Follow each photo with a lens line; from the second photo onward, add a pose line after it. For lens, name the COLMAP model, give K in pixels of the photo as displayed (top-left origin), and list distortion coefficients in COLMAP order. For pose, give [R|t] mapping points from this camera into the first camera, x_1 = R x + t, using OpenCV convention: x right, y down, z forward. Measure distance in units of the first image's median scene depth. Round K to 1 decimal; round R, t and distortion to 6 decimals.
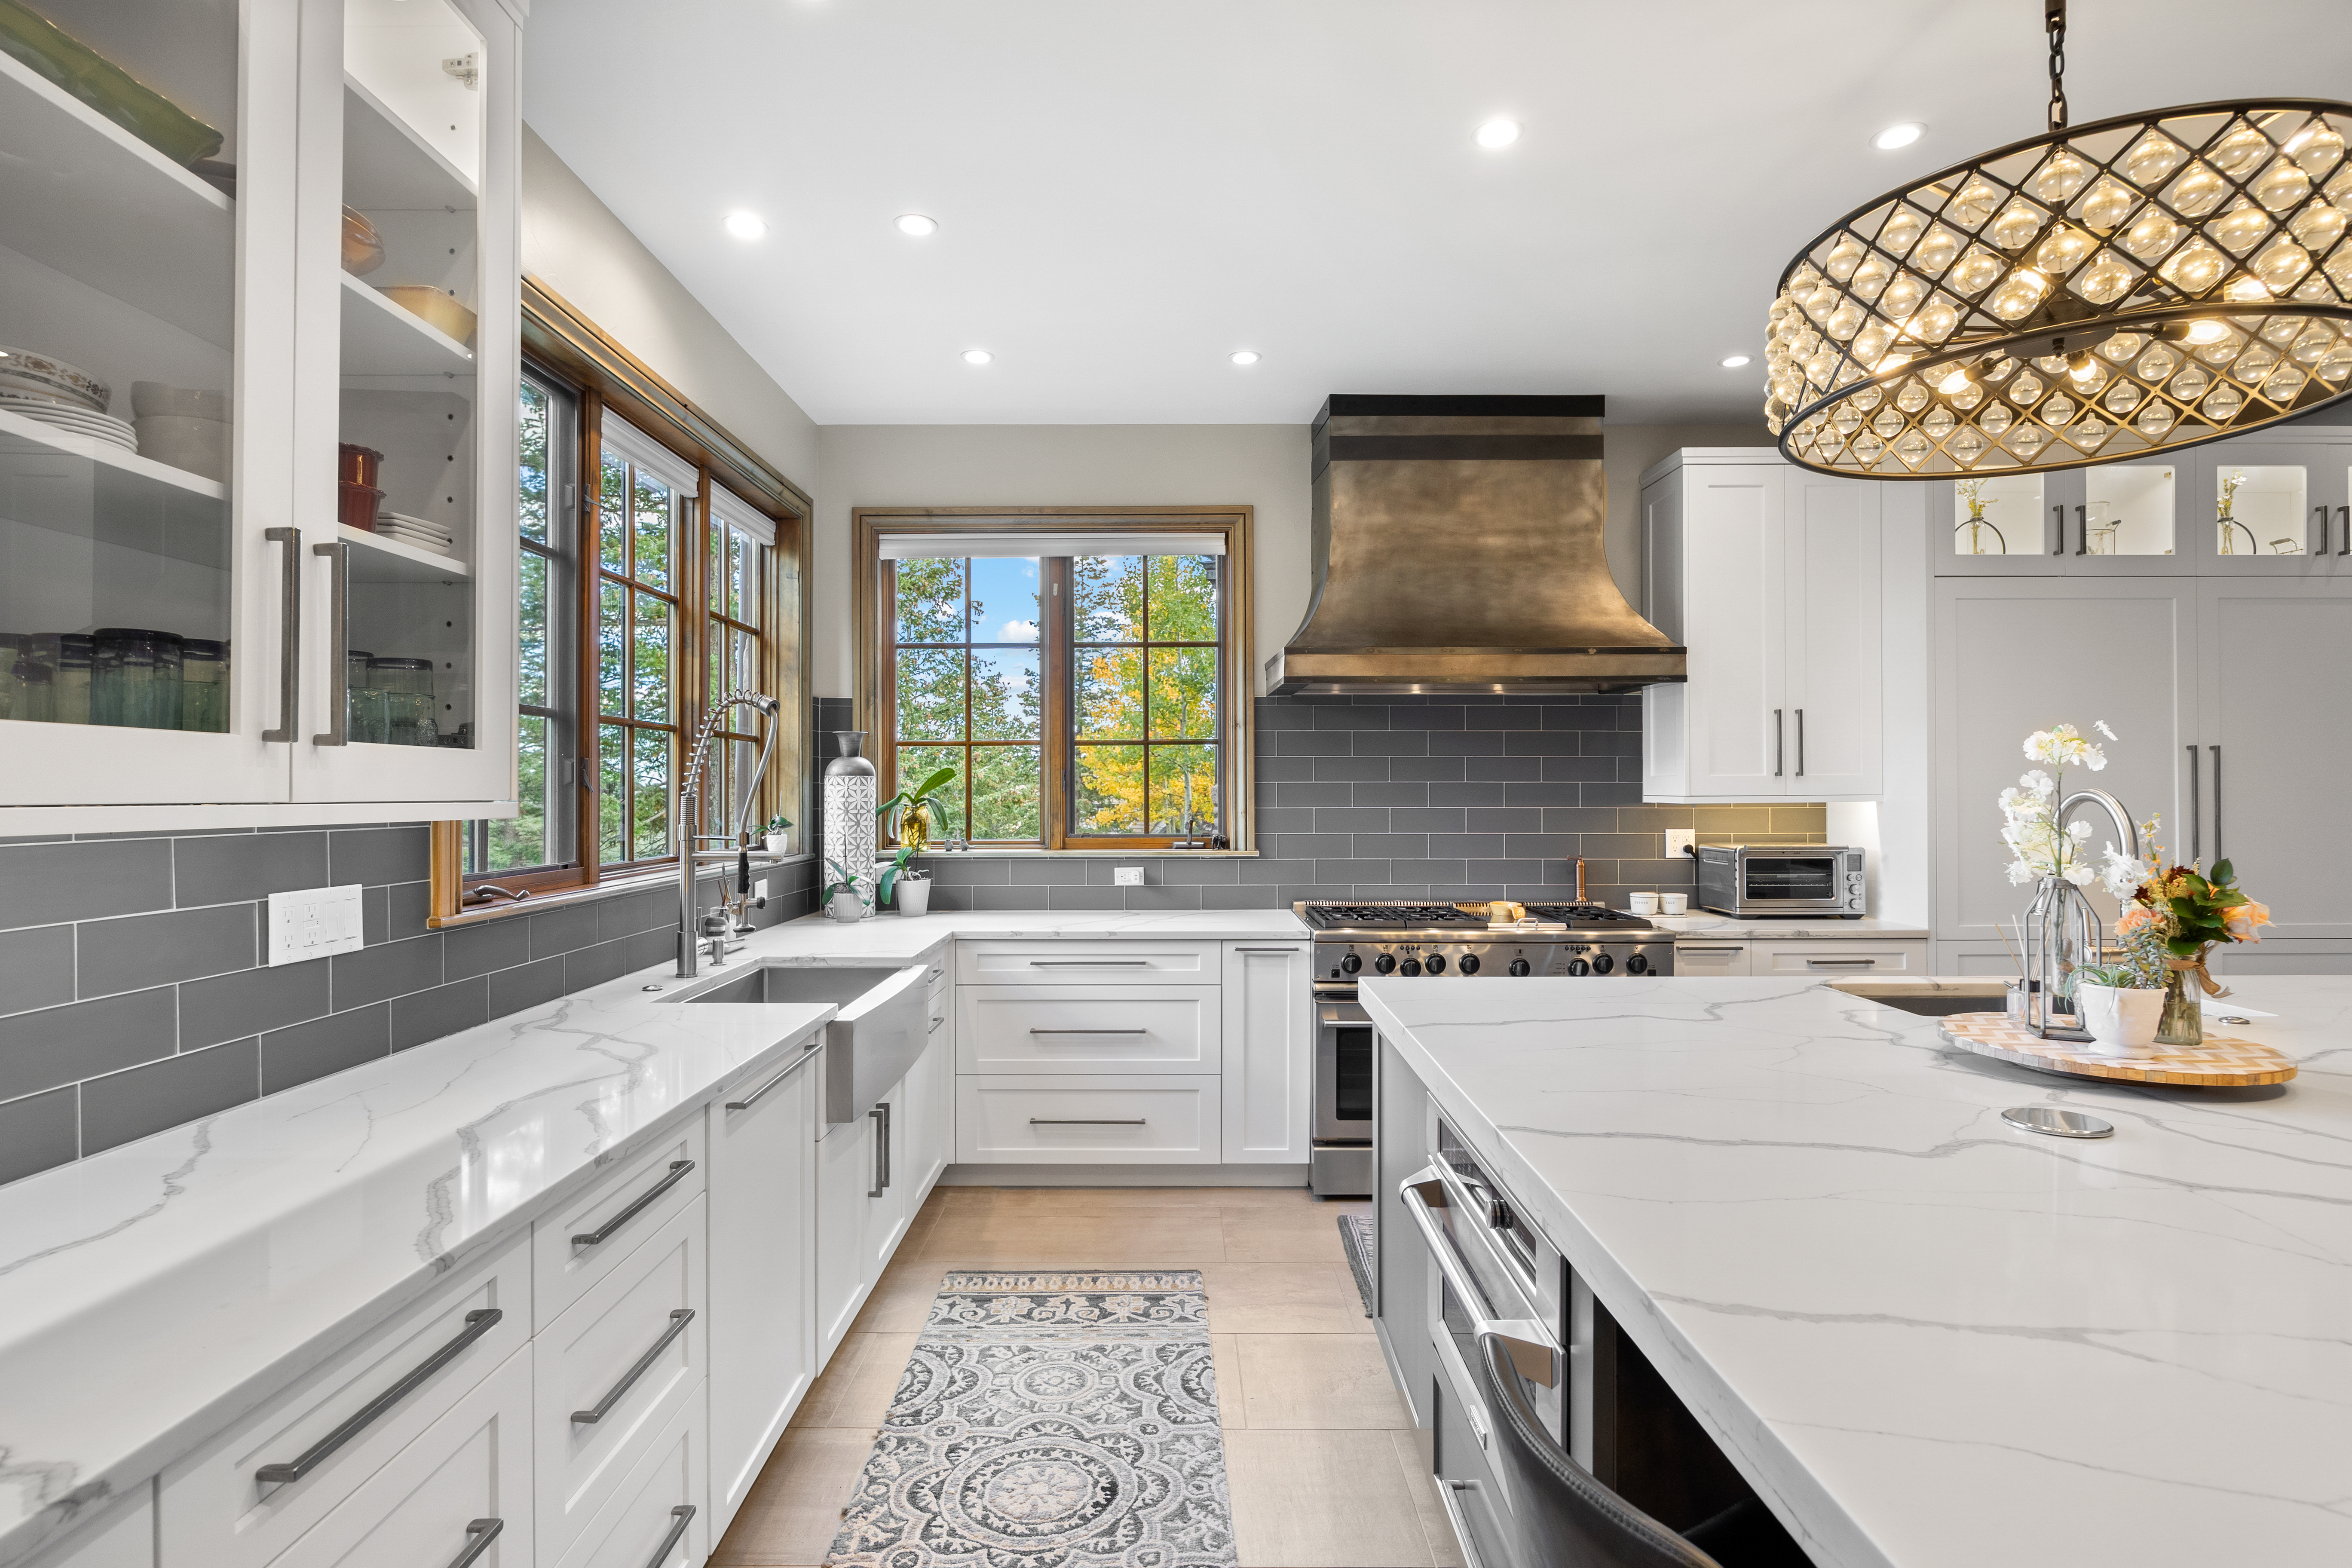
lens RADIAL K [[1160.1, 0, 1160.1], [0, 1160.1, 801.6], [0, 0, 1]] dist [0.001115, 0.000180]
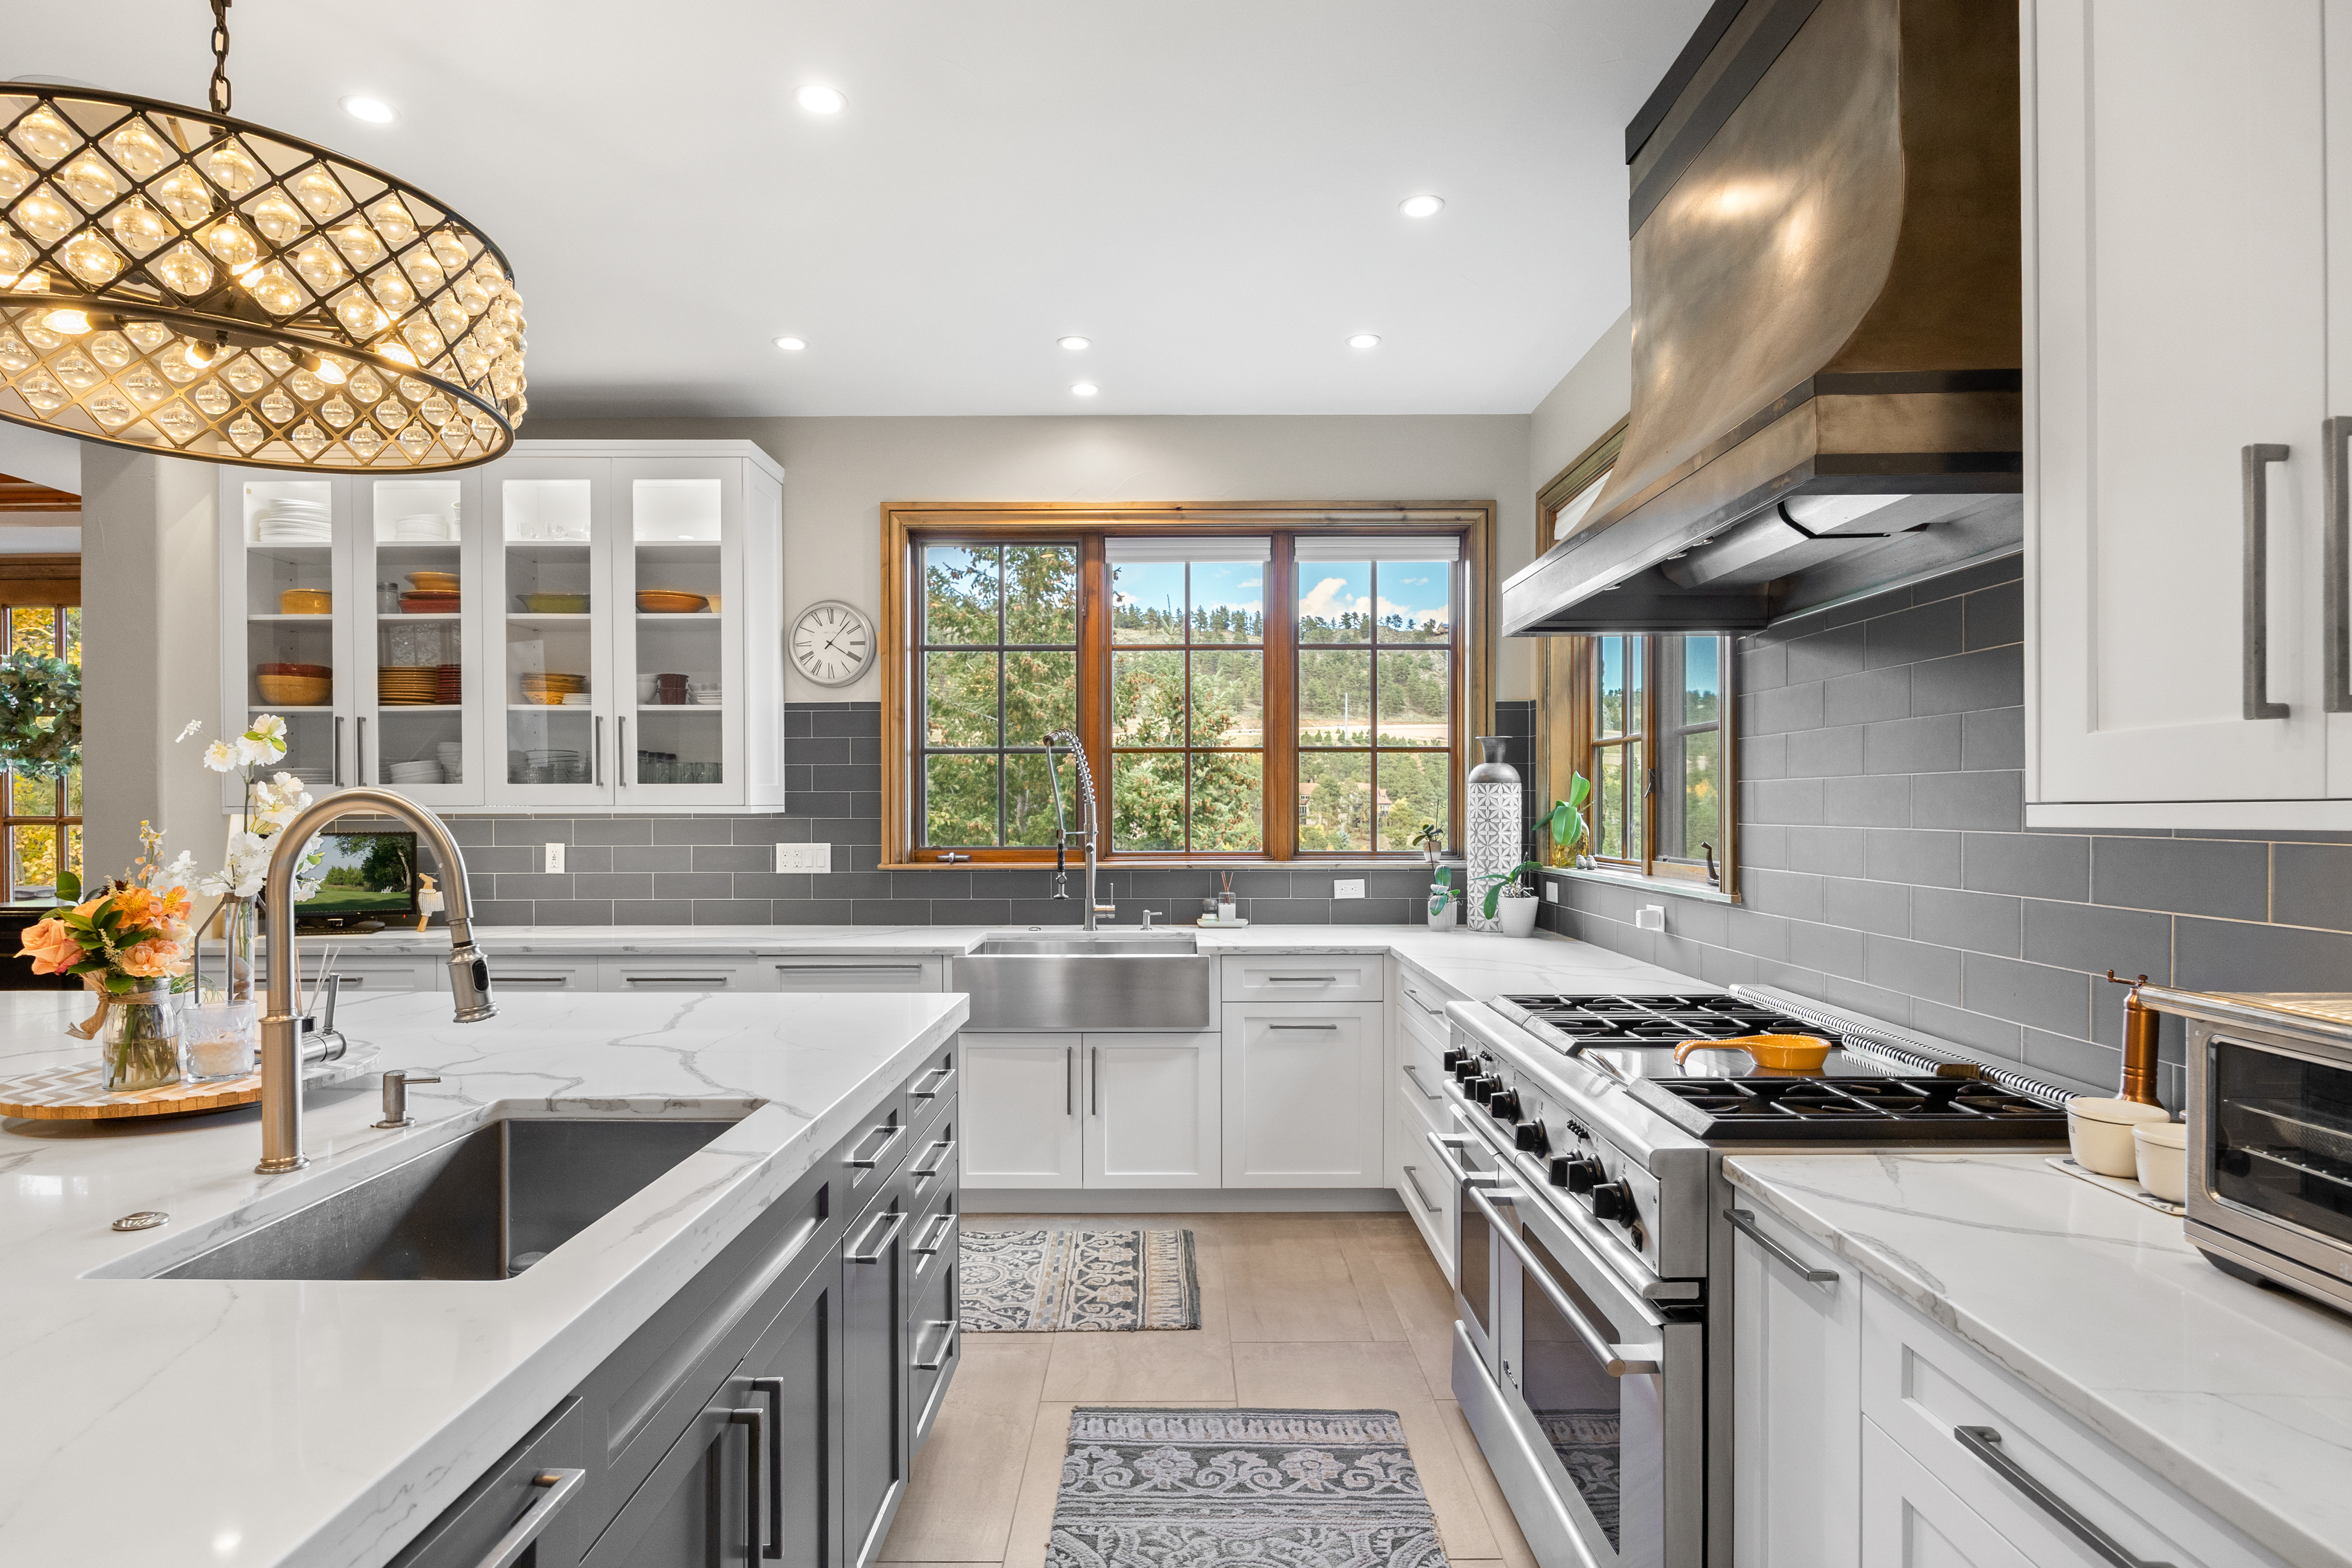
lens RADIAL K [[1257.8, 0, 1157.4], [0, 1257.8, 801.2], [0, 0, 1]] dist [0.001505, -0.000225]
pose [[-0.005292, -0.001572, -0.999985, 1.112192], [0.005728, 0.999982, -0.001602, 0.000360], [0.999970, -0.005736, -0.005283, 1.076323]]
